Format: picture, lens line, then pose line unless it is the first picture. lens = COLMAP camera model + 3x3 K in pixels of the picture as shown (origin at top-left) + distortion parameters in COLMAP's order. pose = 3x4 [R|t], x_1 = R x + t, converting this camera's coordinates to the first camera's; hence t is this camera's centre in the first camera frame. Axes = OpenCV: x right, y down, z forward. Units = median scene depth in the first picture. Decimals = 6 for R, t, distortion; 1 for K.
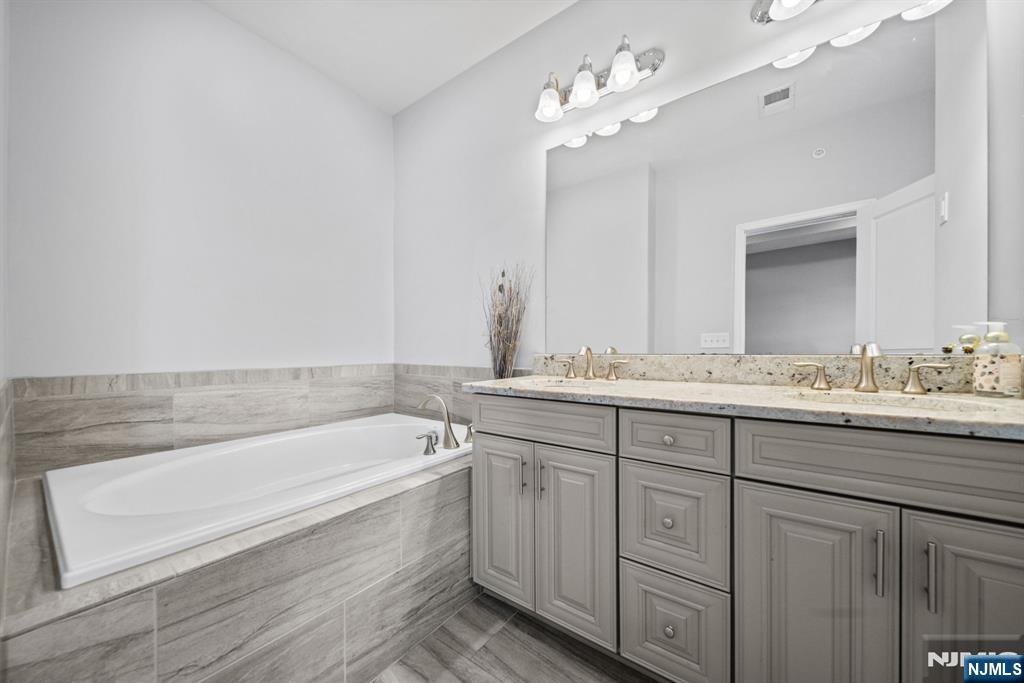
lens RADIAL K [[367.3, 0, 513.7], [0, 367.3, 347.9], [0, 0, 1]] dist [-0.004184, -0.000157]
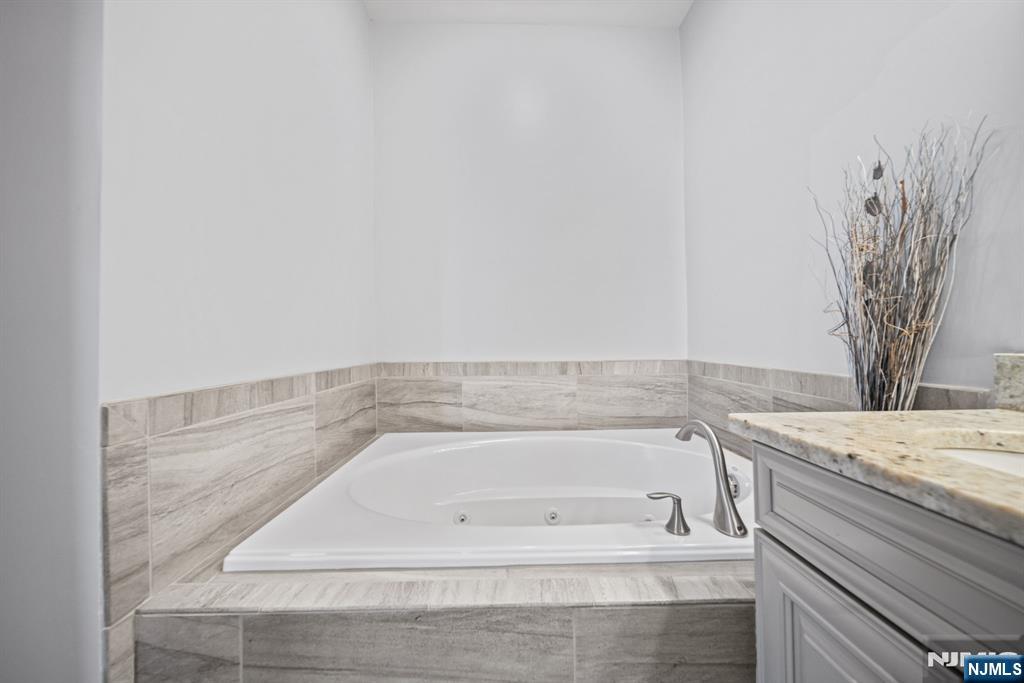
lens RADIAL K [[367.3, 0, 510.9], [0, 367.3, 333.0], [0, 0, 1]] dist [-0.004184, -0.000157]
pose [[0.613390, -0.019794, -0.789532, 0.047821], [0.007537, 0.999787, -0.019211, 0.000911], [0.789744, 0.005833, 0.613408, 0.393931]]
